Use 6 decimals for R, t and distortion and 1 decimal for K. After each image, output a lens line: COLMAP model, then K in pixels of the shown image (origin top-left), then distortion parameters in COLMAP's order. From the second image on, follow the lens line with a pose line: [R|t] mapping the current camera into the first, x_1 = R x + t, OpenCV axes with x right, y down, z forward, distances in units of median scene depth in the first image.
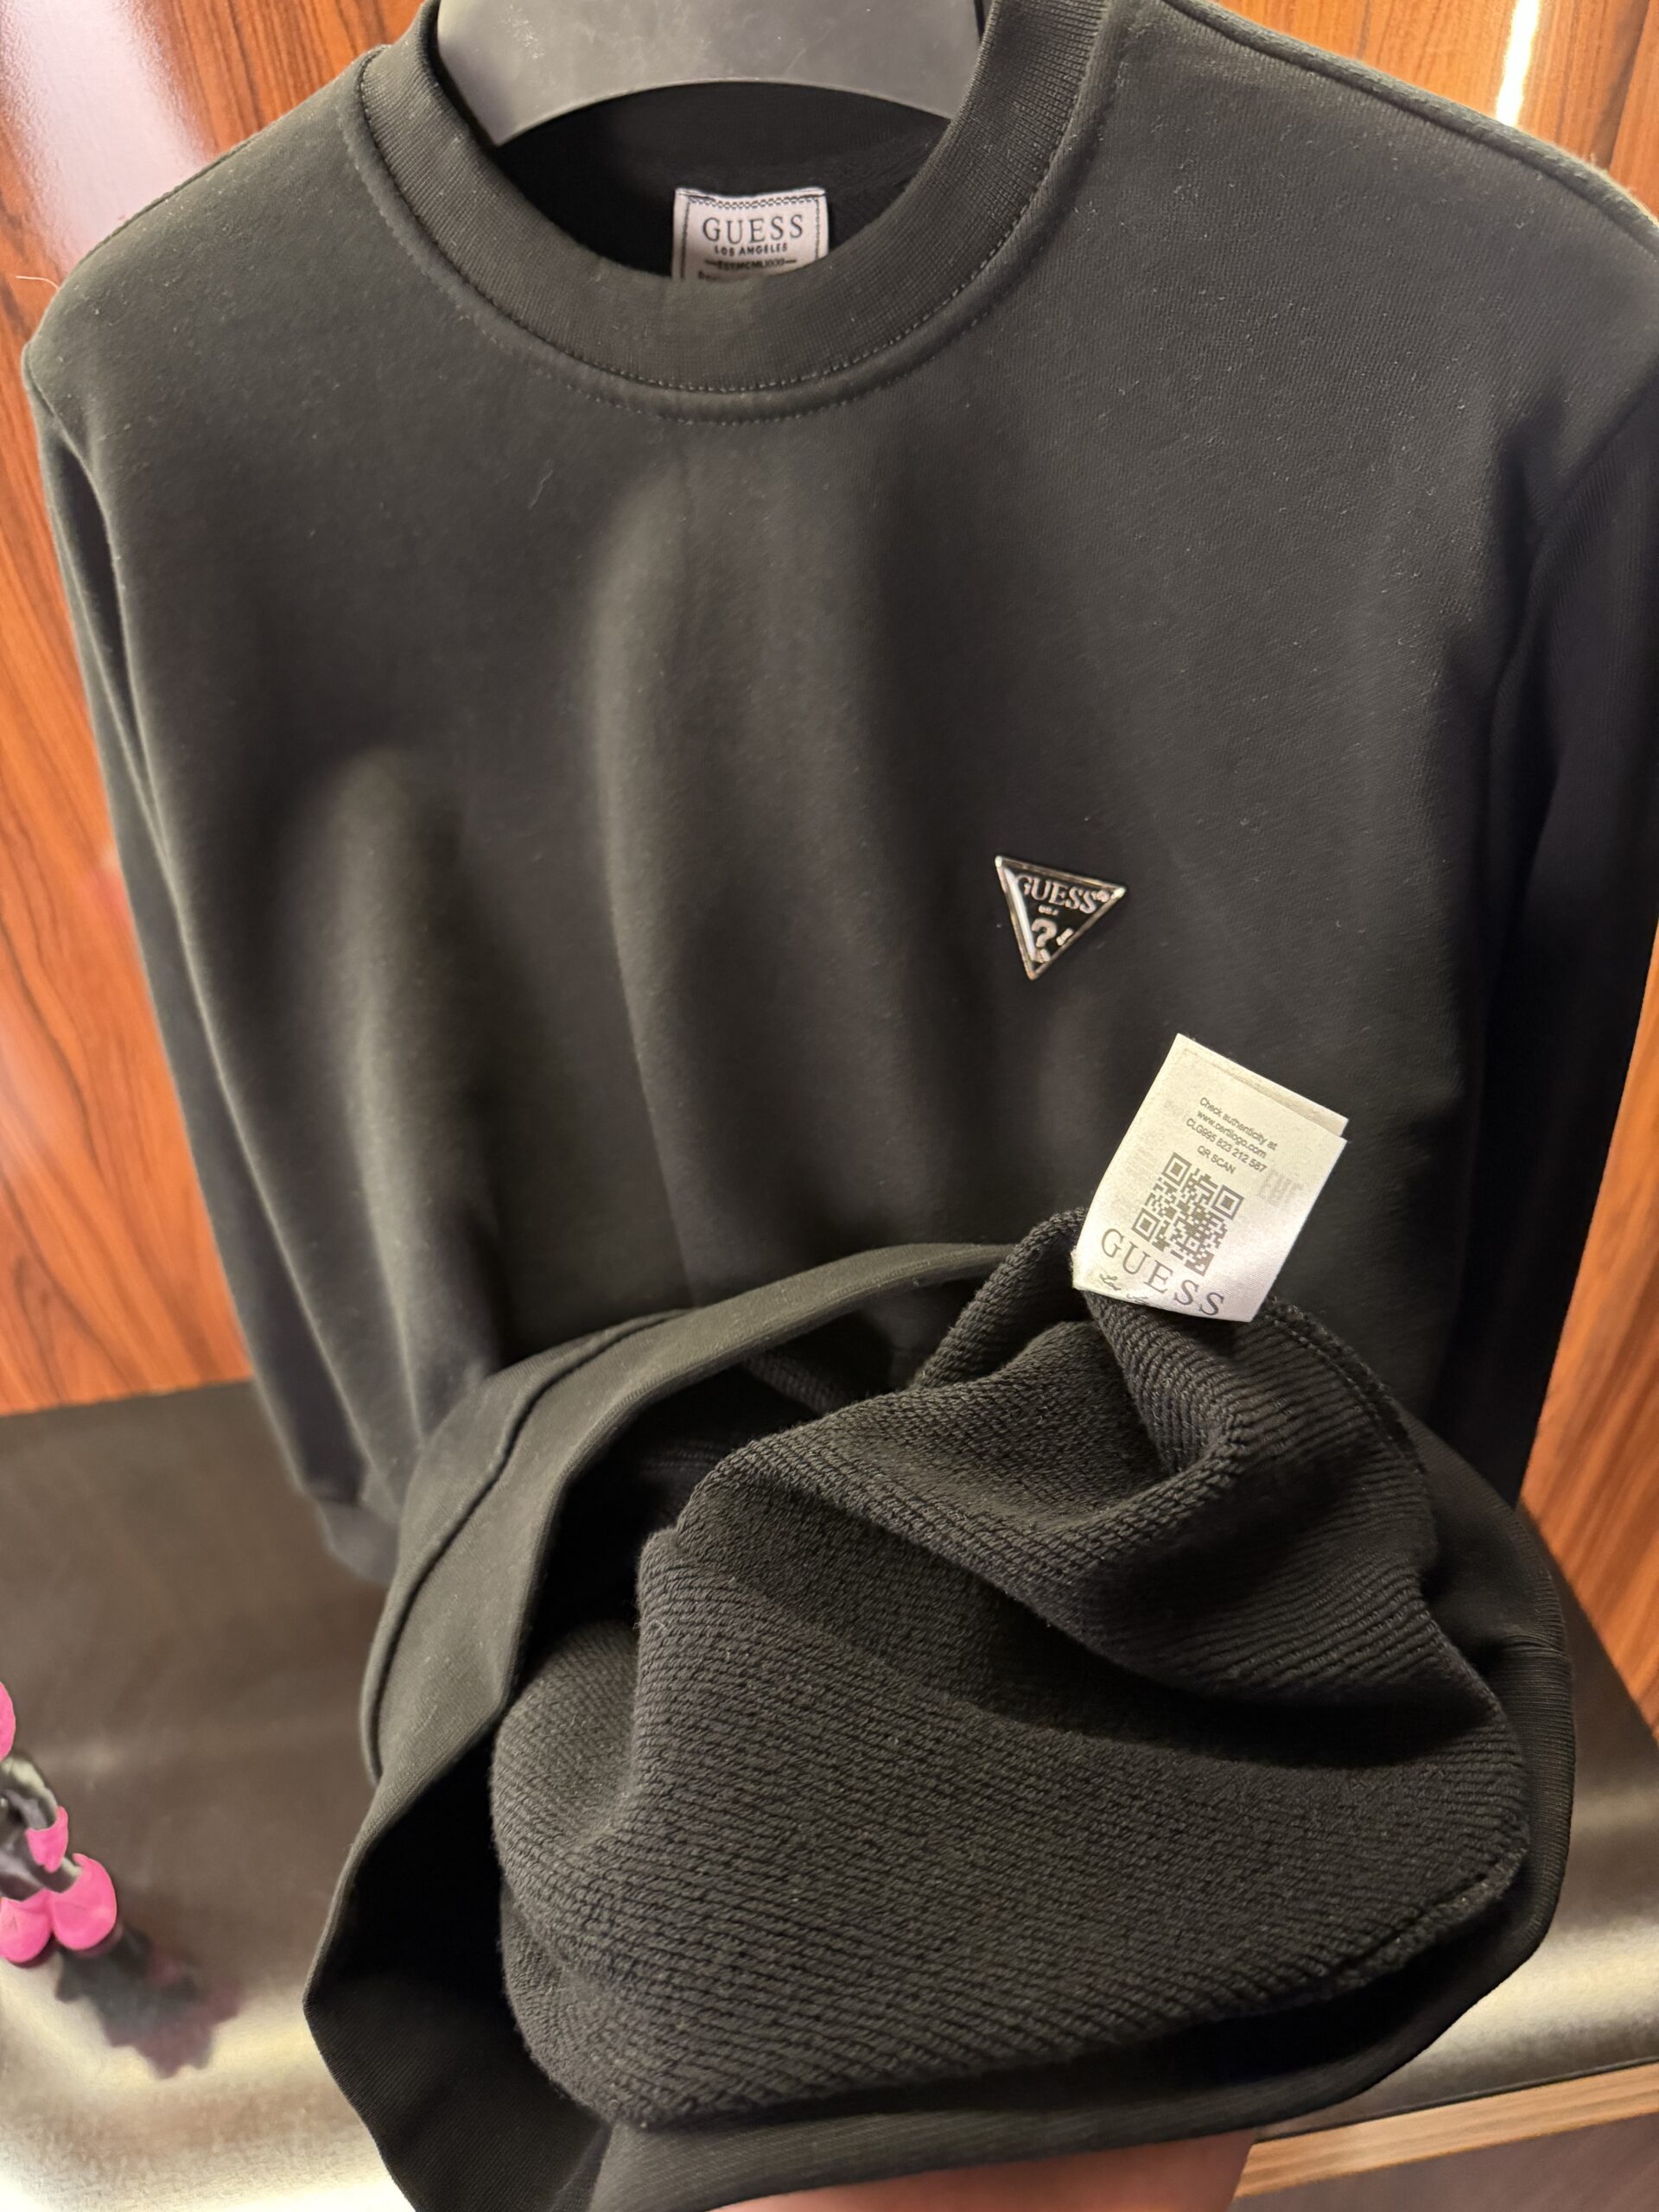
lens RADIAL K [[1633.8, 0, 816.8], [0, 1633.8, 1096.7], [0, 0, 1]] dist [-0.012701, -0.006648]
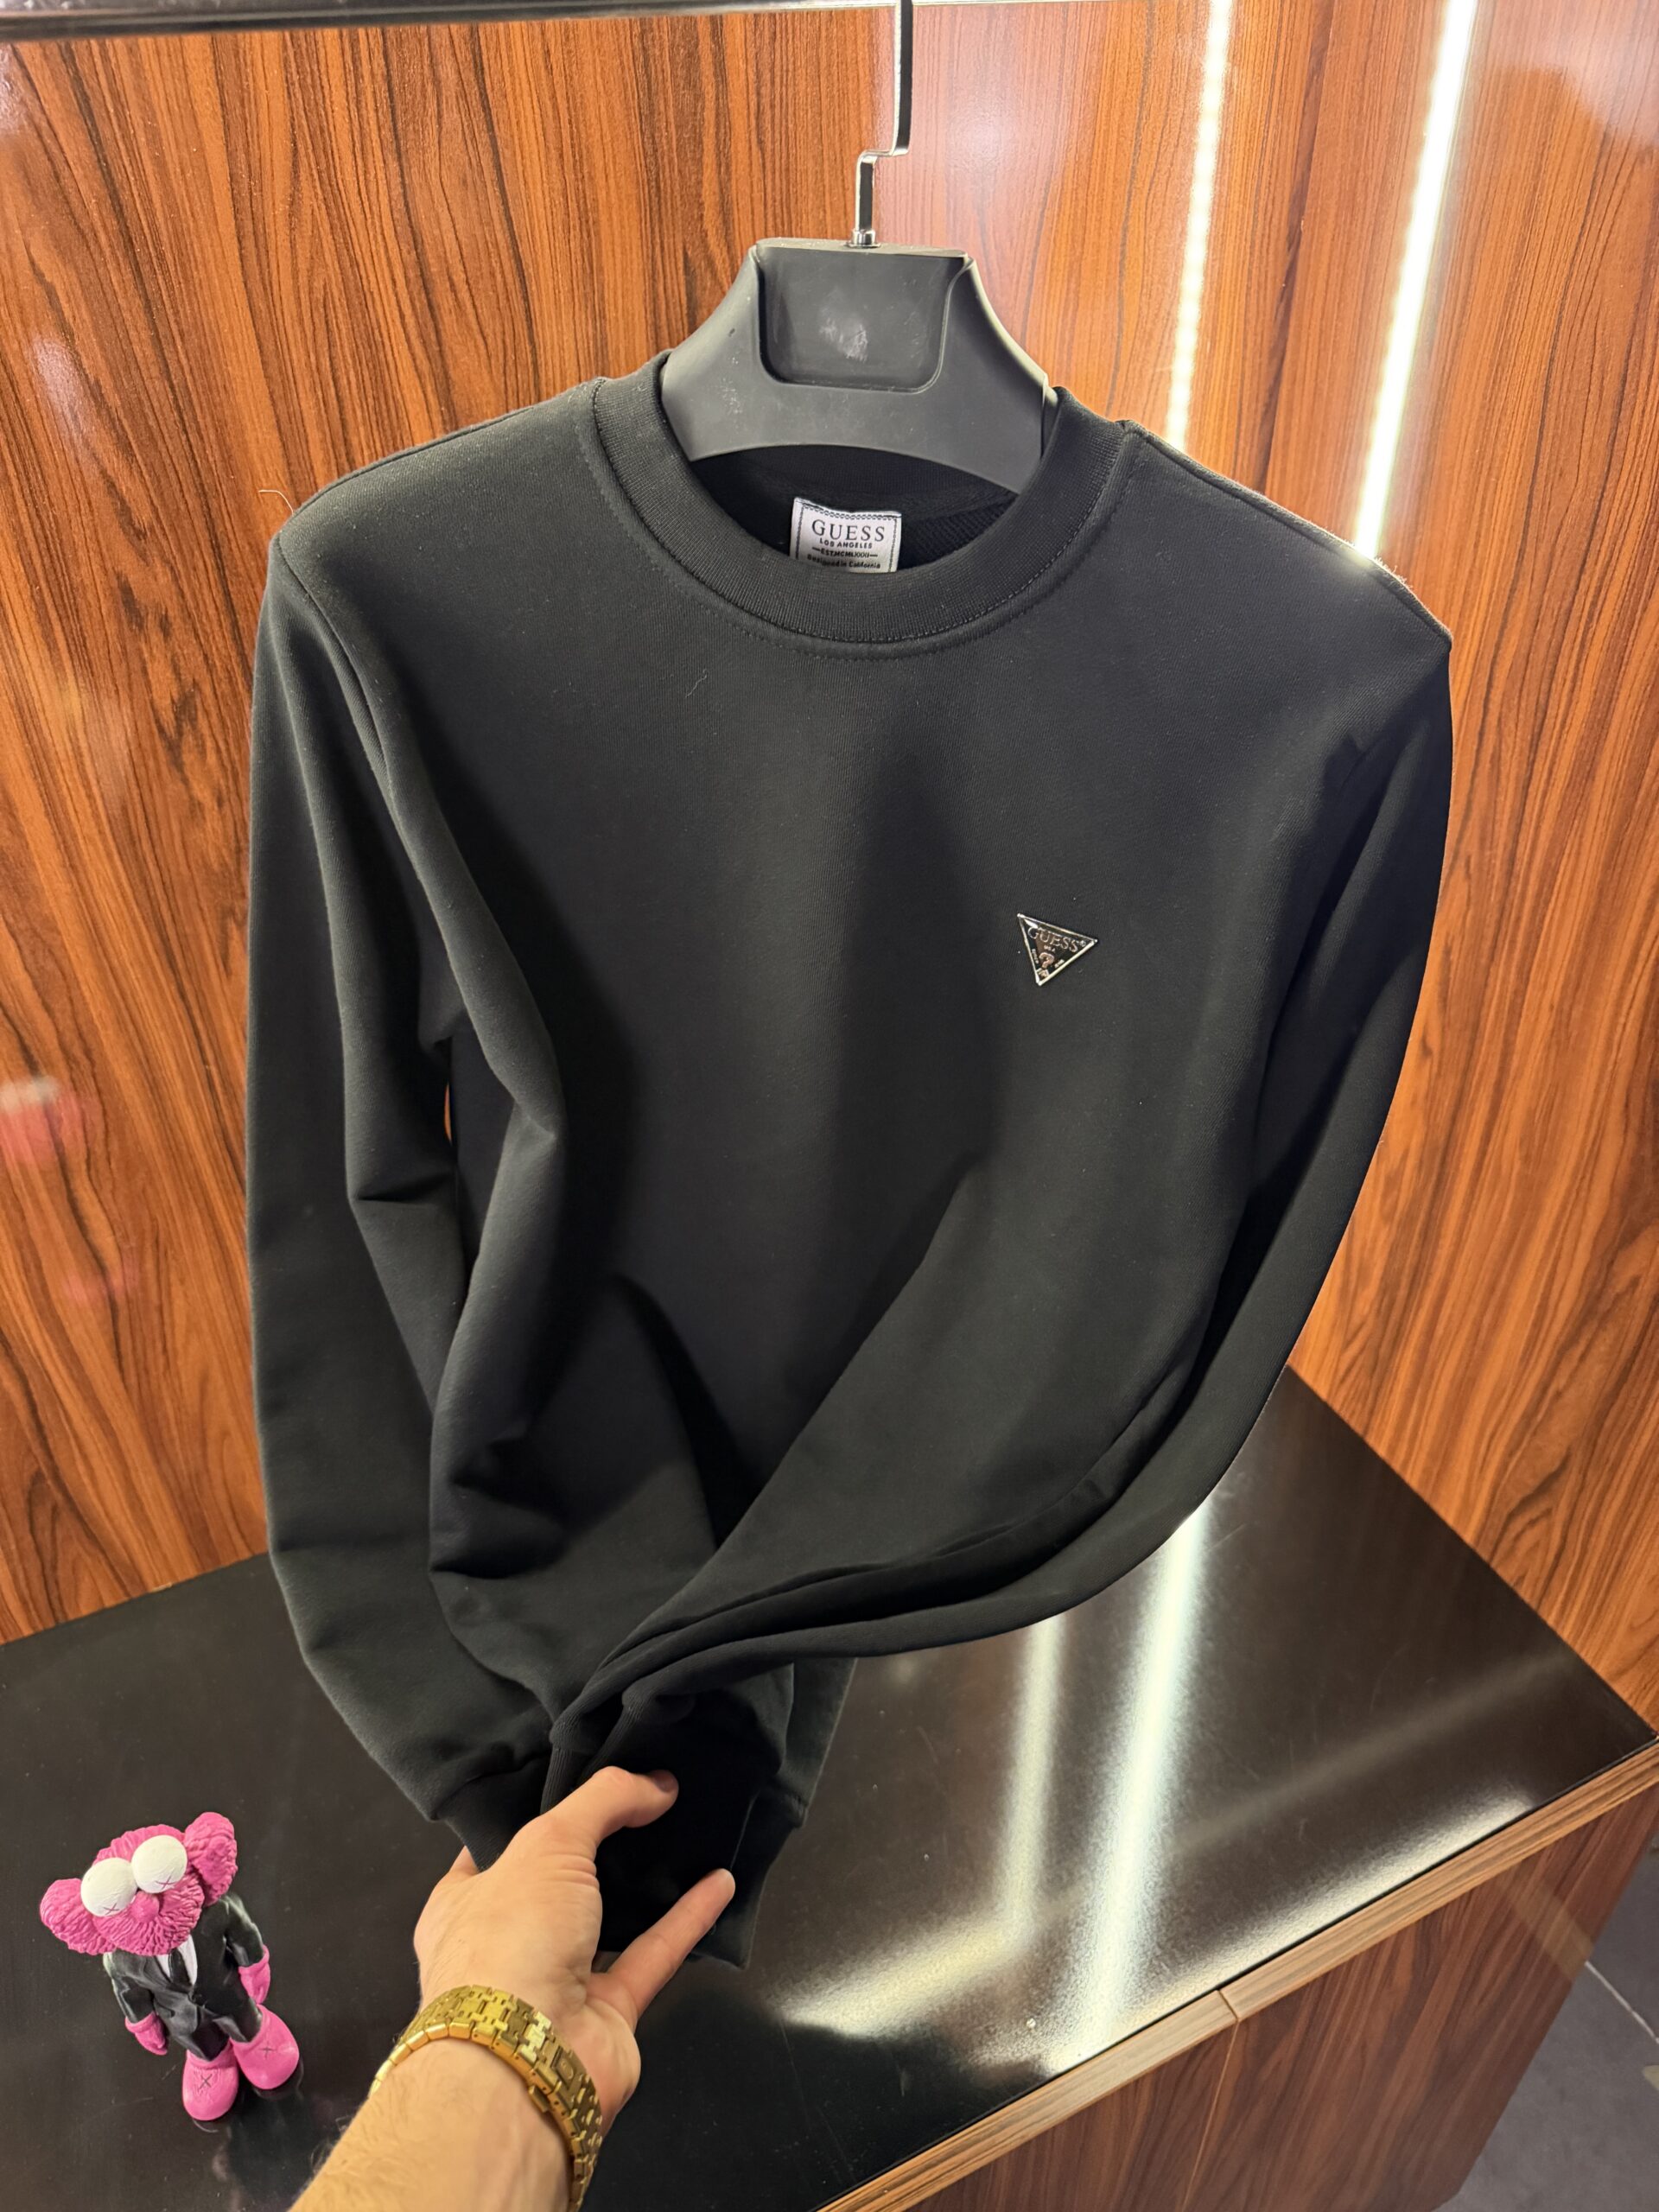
lens RADIAL K [[1633.8, 0, 831.1], [0, 1633.8, 1109.5], [0, 0, 1]] dist [-0.012701, -0.006648]
pose [[0.952911, -0.142228, 0.267829, -0.342201], [0.169616, 0.982098, -0.081943, 0.056729], [-0.251380, 0.123512, 0.959976, -0.205087]]
